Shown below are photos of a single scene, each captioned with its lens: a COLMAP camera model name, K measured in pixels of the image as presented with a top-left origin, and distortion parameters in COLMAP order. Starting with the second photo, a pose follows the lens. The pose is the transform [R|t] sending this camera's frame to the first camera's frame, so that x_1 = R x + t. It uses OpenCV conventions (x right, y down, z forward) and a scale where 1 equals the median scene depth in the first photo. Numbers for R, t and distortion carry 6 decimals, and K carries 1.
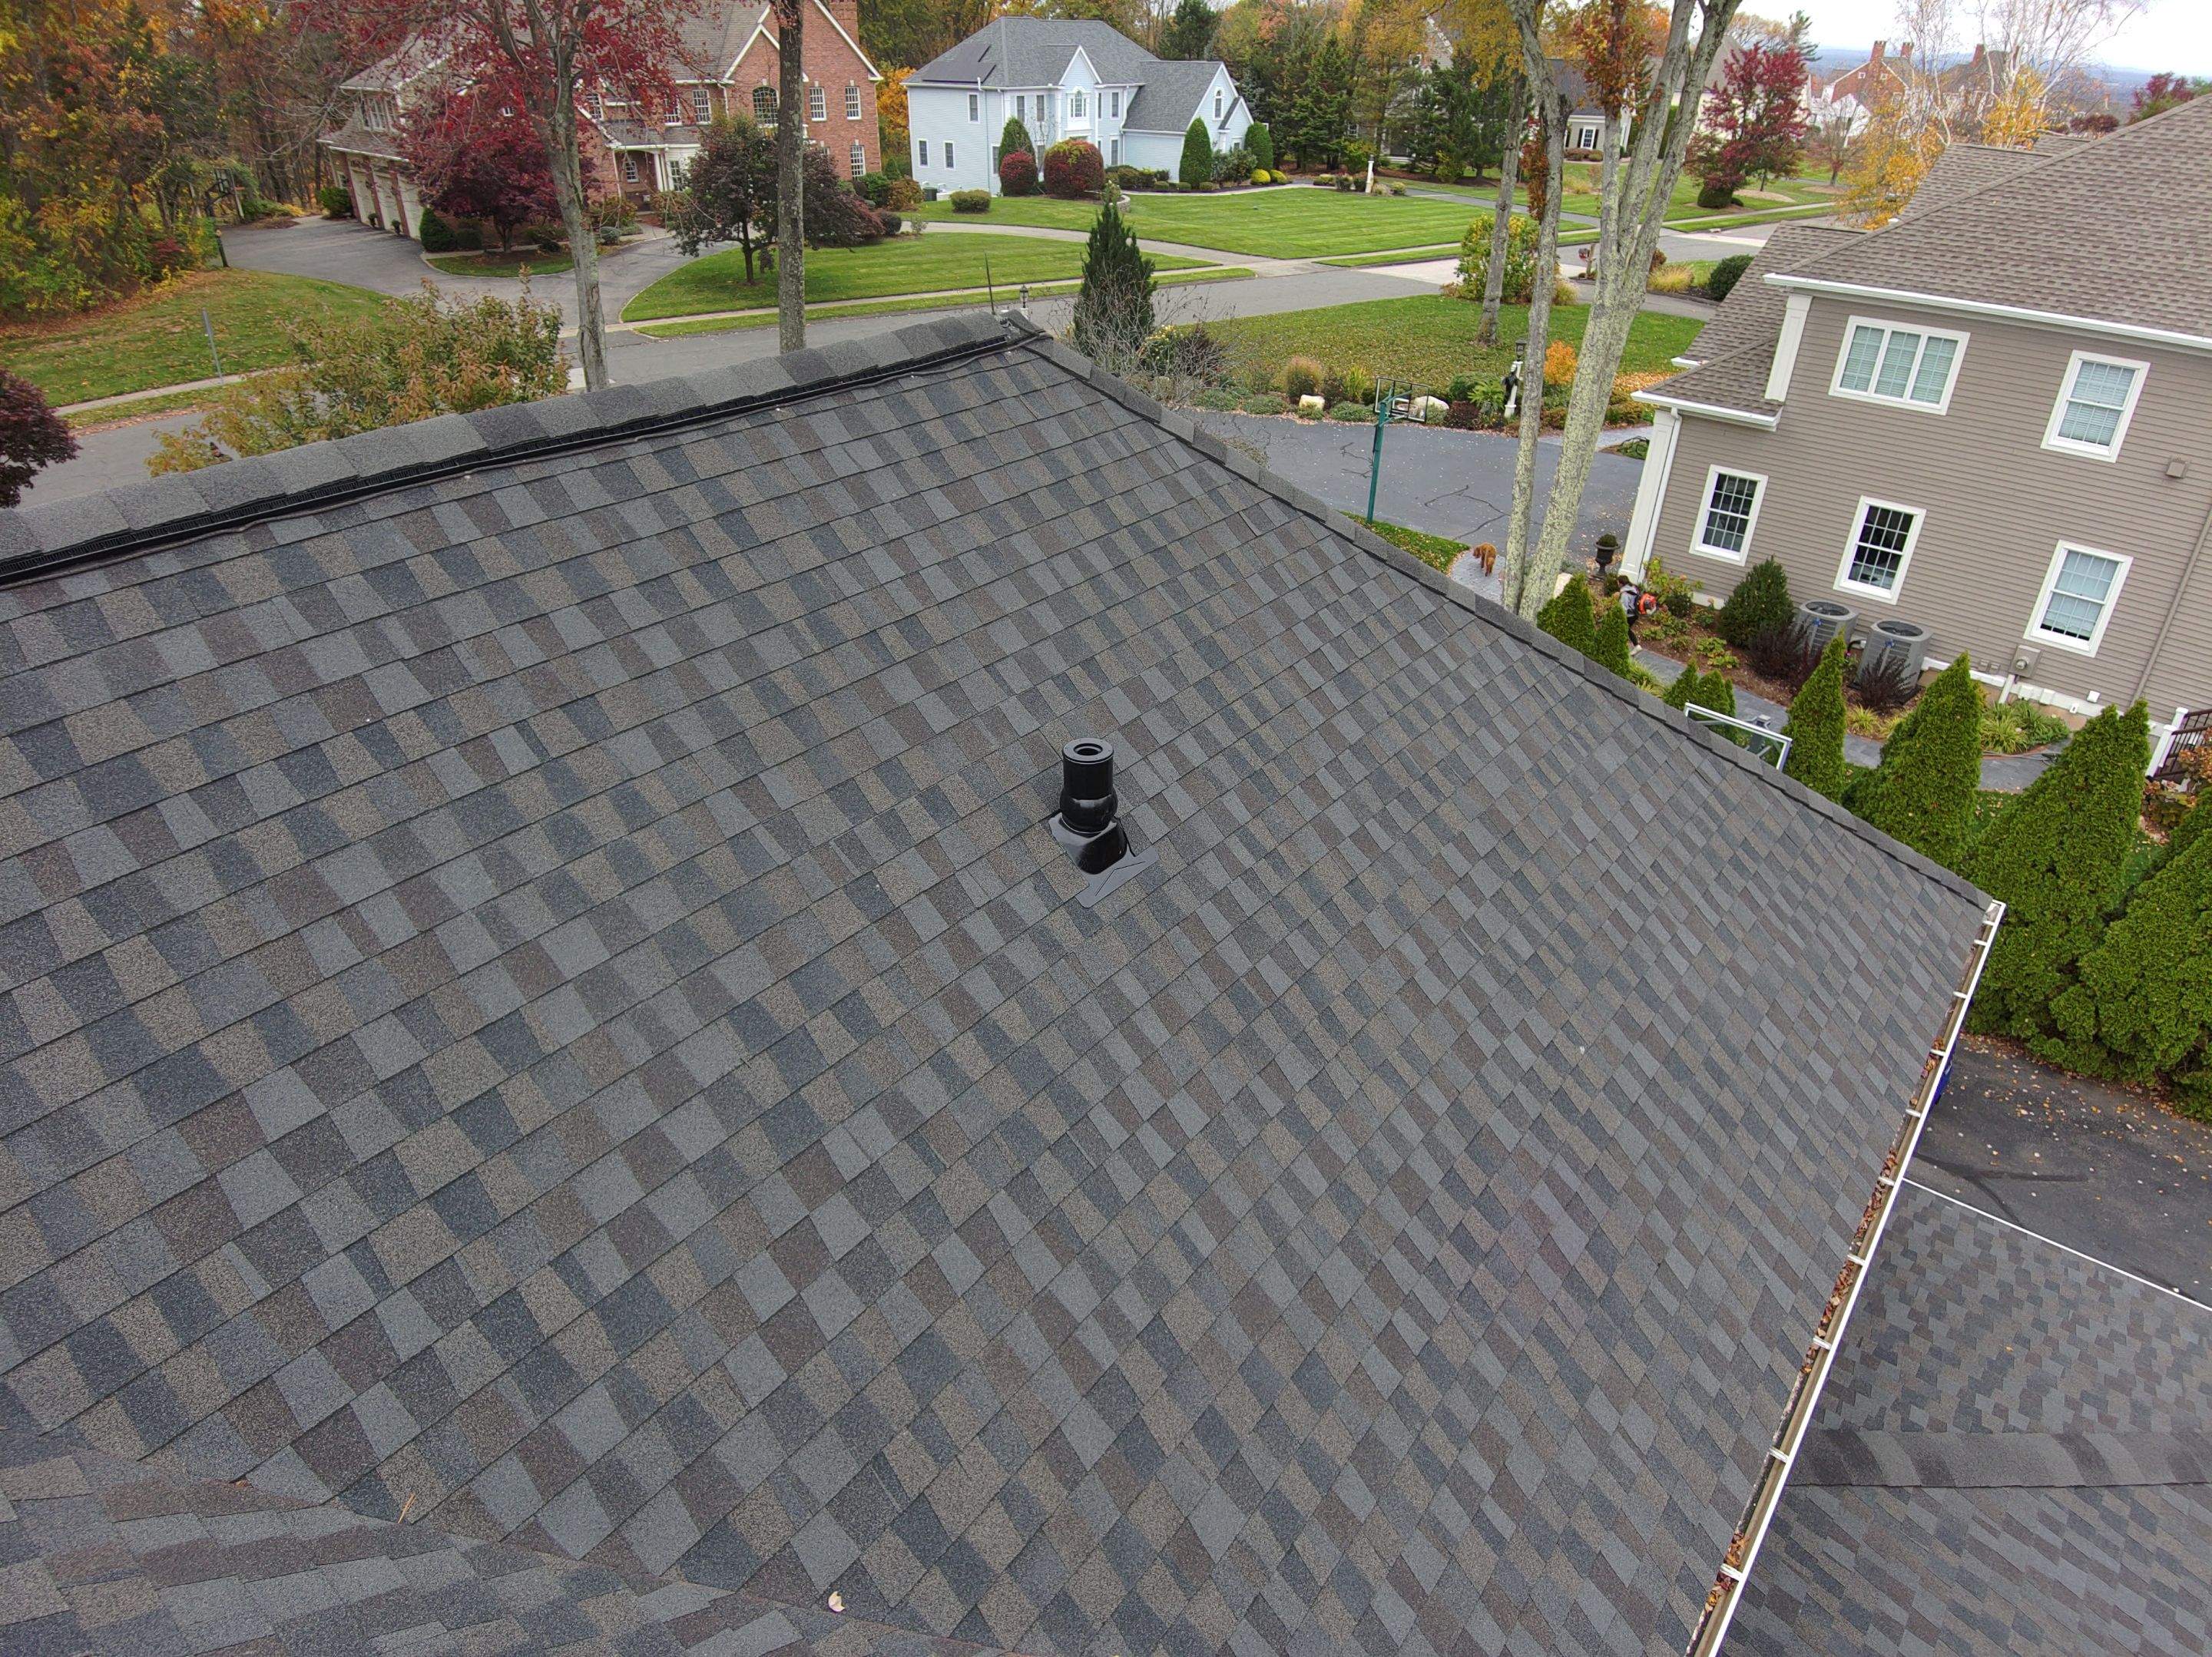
lens RADIAL K [[1311.3, 0, 1106.0], [0, 1311.3, 828.5], [0, 0, 1]] dist [0.074775, -0.100482]
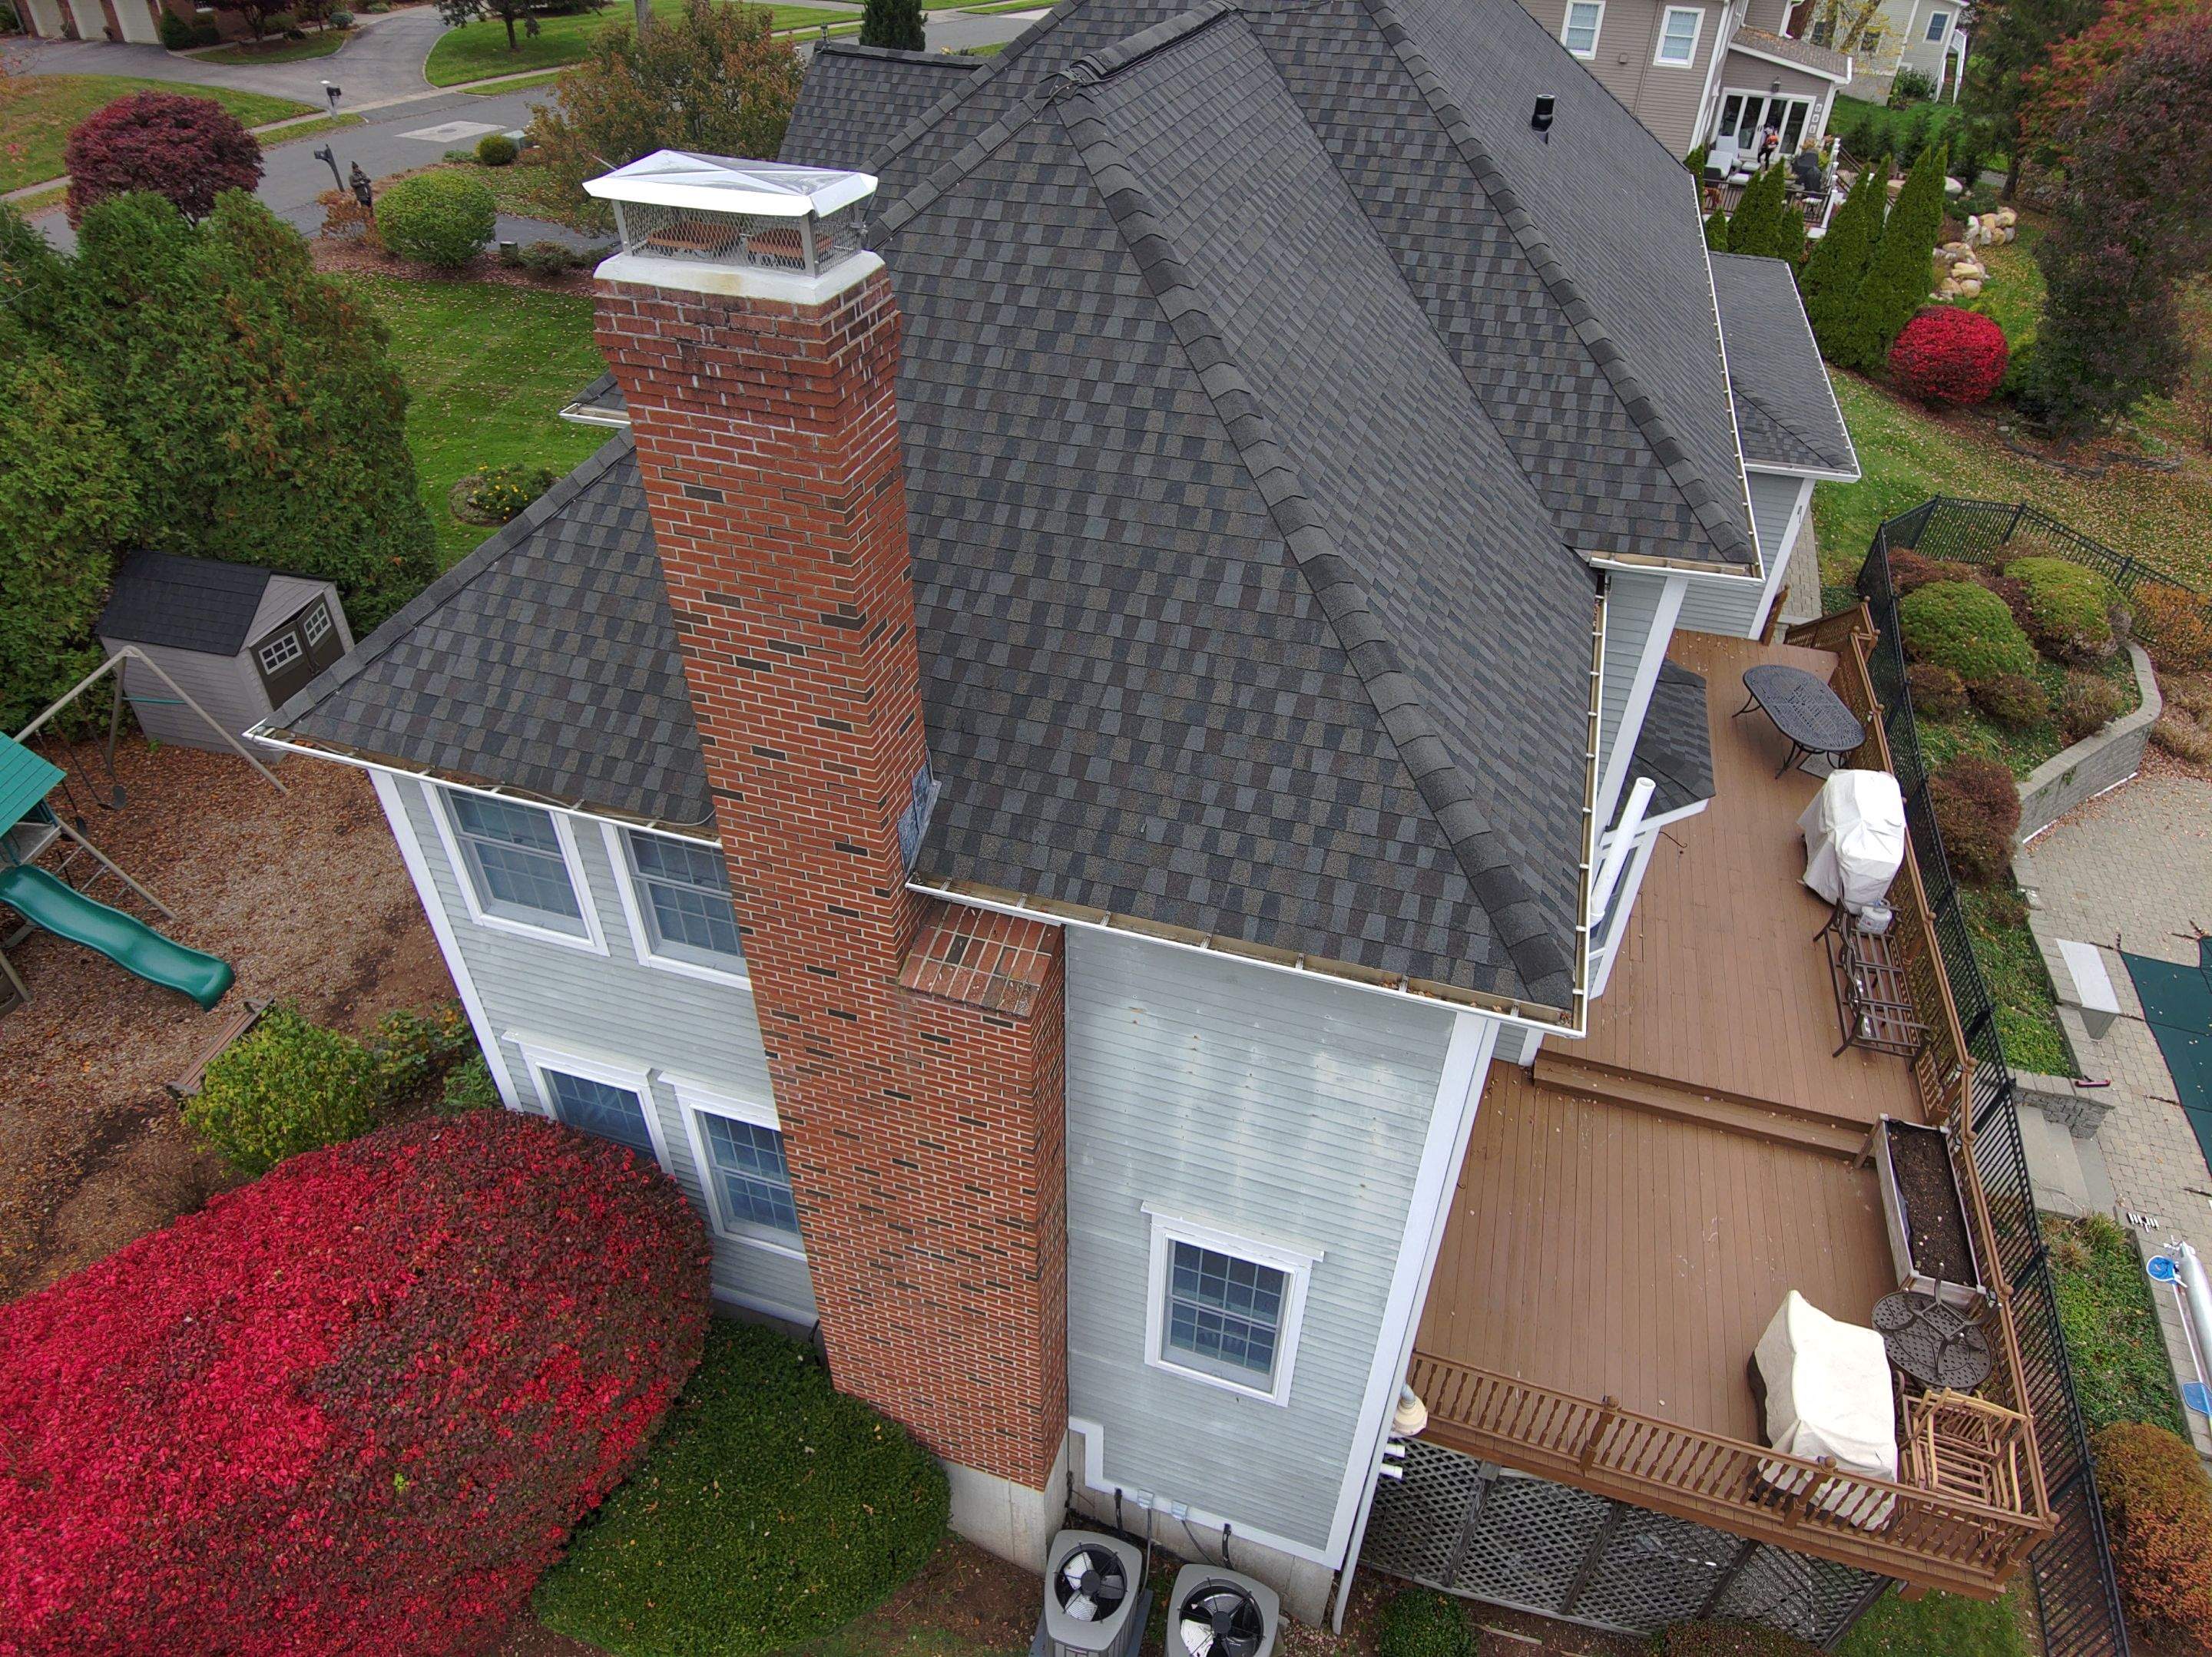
lens RADIAL K [[1331.4, 0, 1106.0], [0, 1331.4, 828.5], [0, 0, 1]] dist [0.004649, -0.037854]
pose [[0.929558, -0.224131, 0.292723, -0.174989], [0.185856, 0.970597, 0.152968, 0.094482], [-0.318401, -0.087788, 0.943882, -0.169352]]
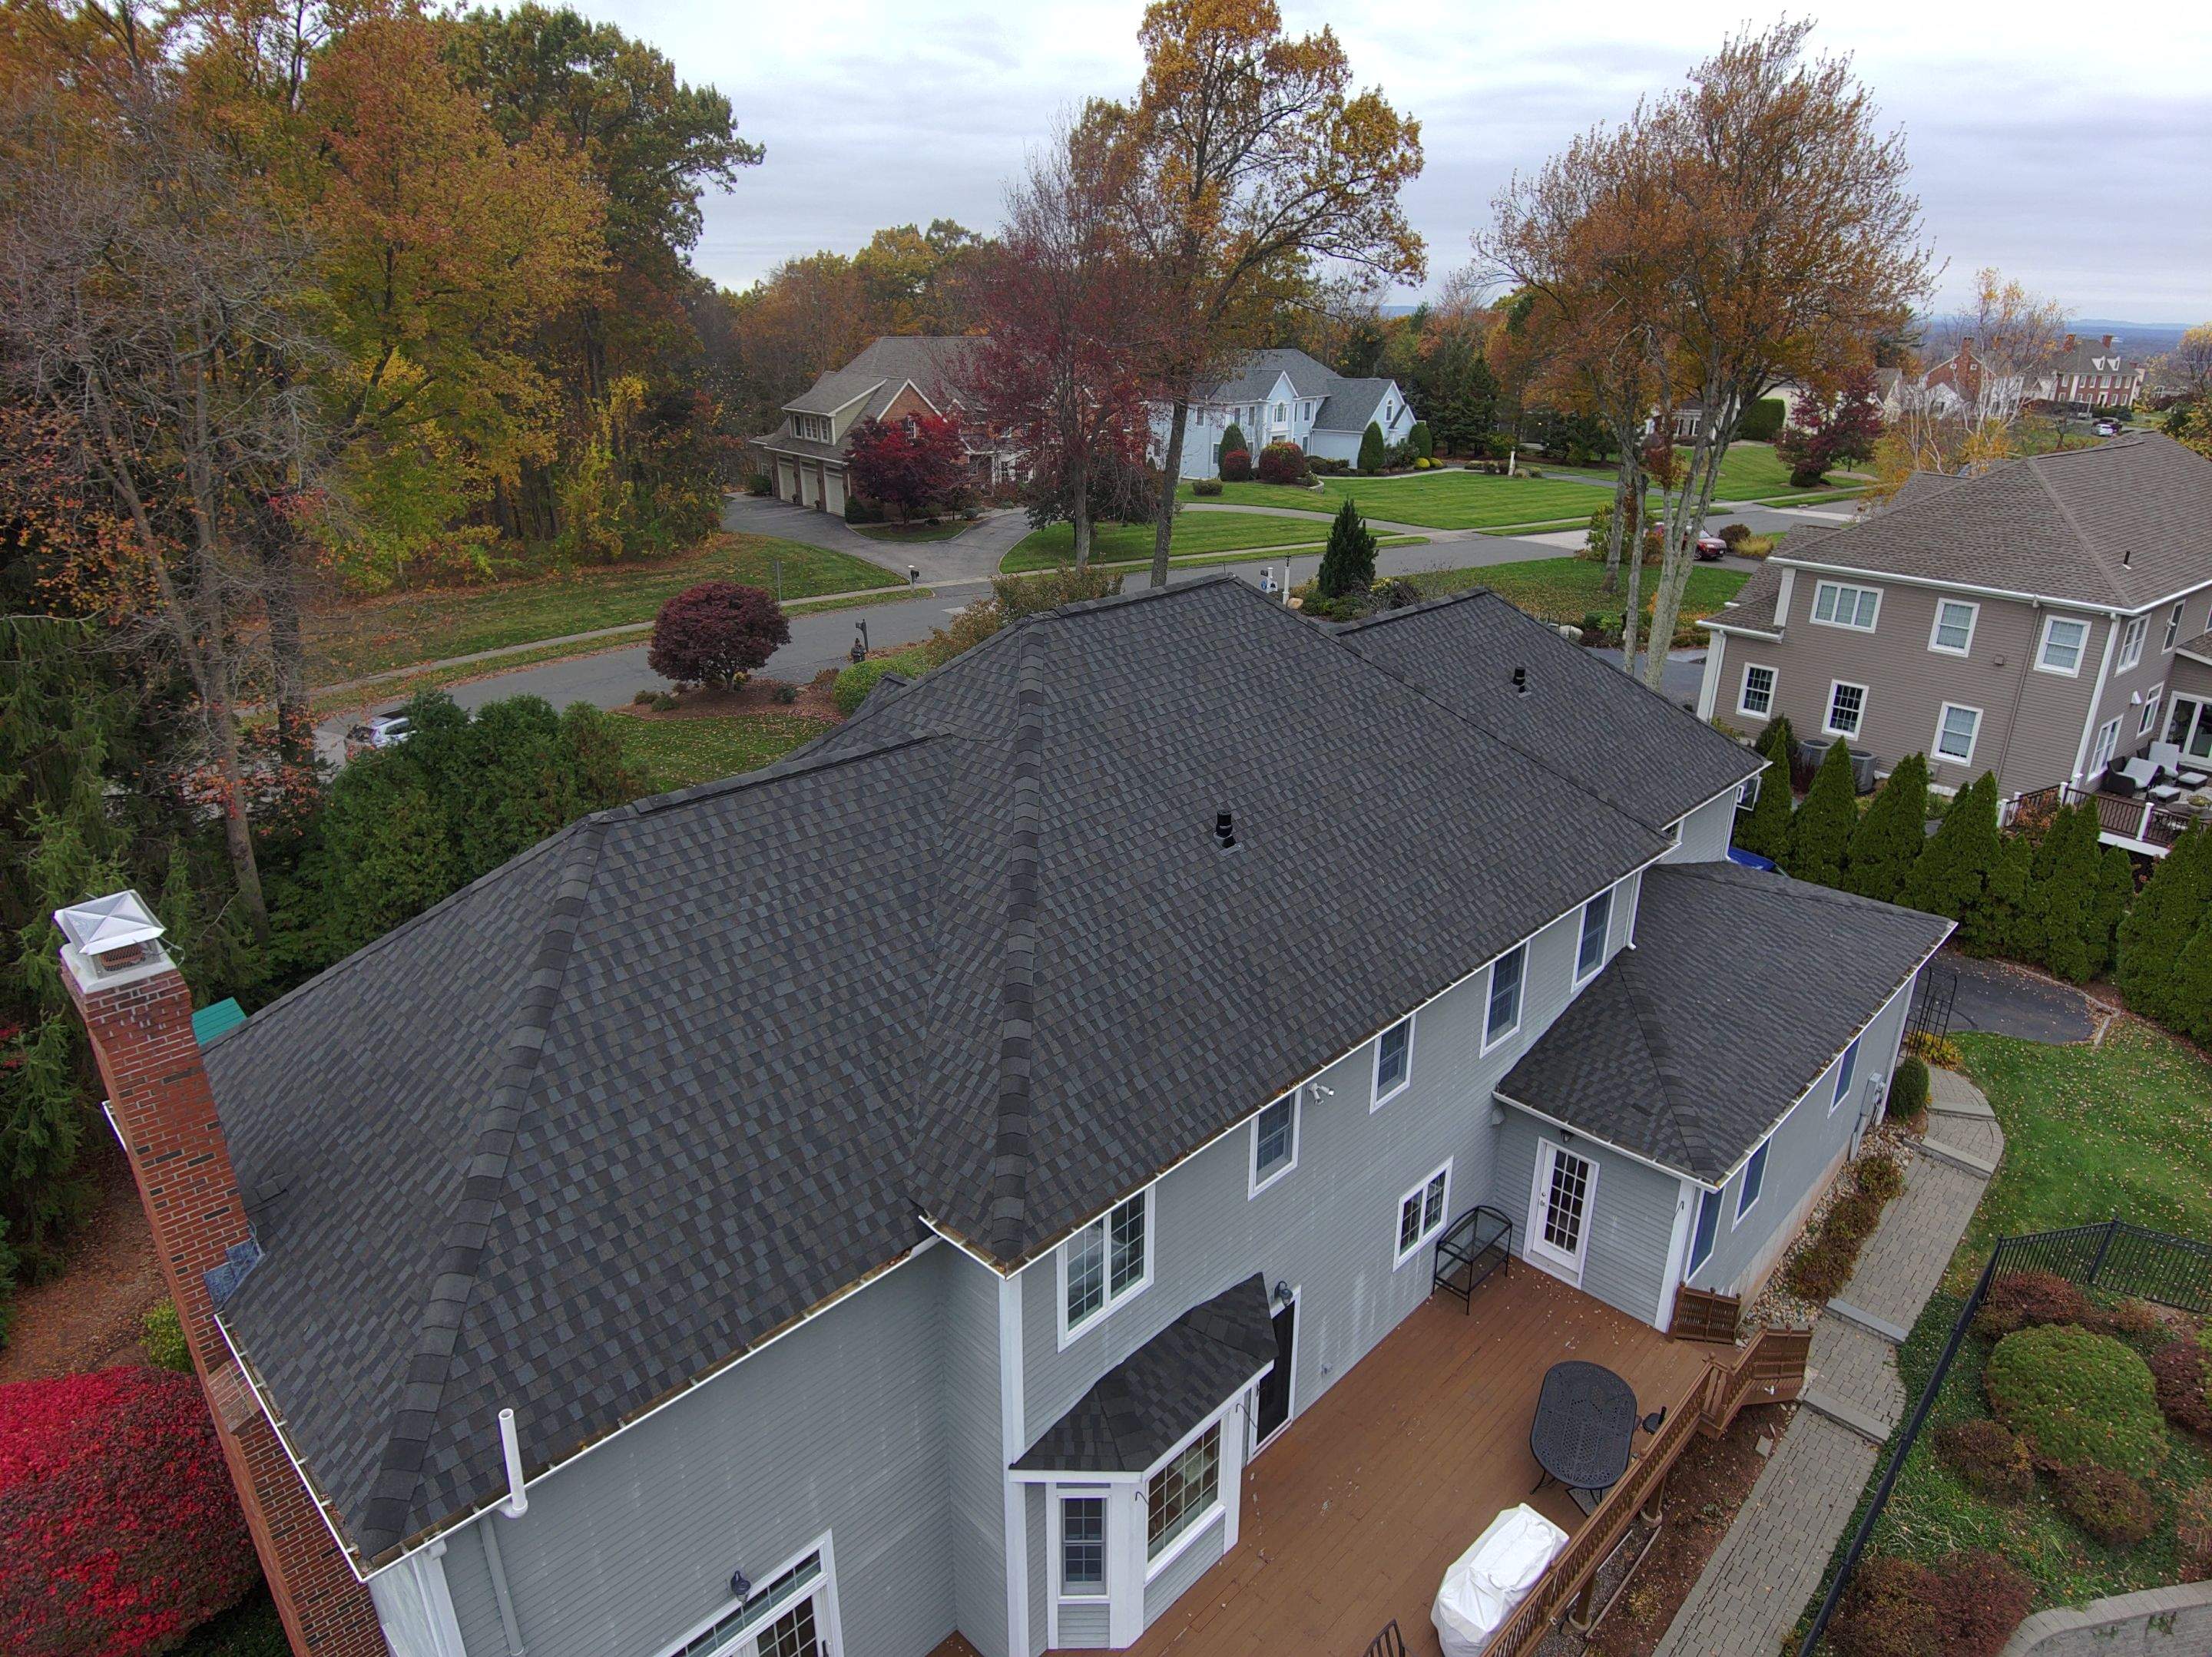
lens RADIAL K [[1309.2, 0, 1106.0], [0, 1309.2, 828.5], [0, 0, 1]] dist [0.106070, -0.147457]
pose [[0.995182, 0.029352, -0.093545, -0.059081], [-0.044714, 0.985007, -0.166621, 0.078421], [0.087252, 0.170001, 0.981574, -0.216619]]
